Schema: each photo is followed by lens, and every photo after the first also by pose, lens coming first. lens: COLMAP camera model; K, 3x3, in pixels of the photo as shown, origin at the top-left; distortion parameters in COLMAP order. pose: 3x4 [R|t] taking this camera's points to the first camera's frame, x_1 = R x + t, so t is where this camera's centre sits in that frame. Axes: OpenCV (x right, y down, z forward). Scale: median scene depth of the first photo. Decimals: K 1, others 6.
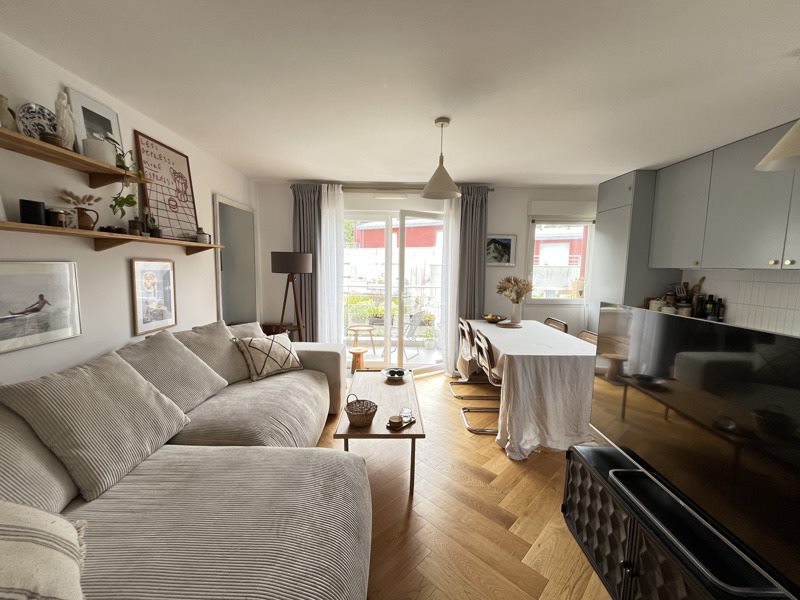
lens RADIAL K [[324.6, 0, 398.5], [0, 324.6, 299.8], [0, 0, 1]] dist [-0.004361, -0.000421]
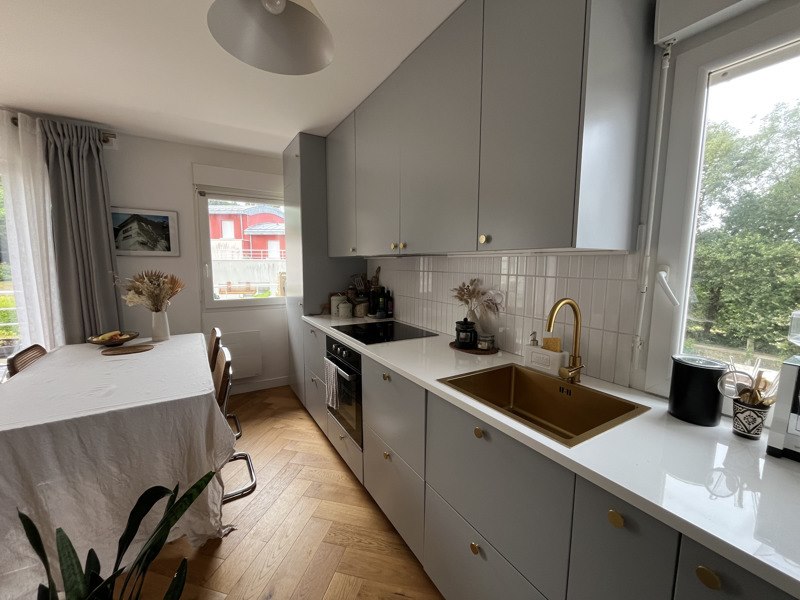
lens RADIAL K [[324.6, 0, 399.1], [0, 324.6, 301.0], [0, 0, 1]] dist [-0.004361, -0.000421]
pose [[0.857099, -0.067052, 0.510770, 0.426714], [0.058376, 0.997748, 0.033024, -0.003002], [-0.511834, 0.001512, 0.859083, 0.166943]]
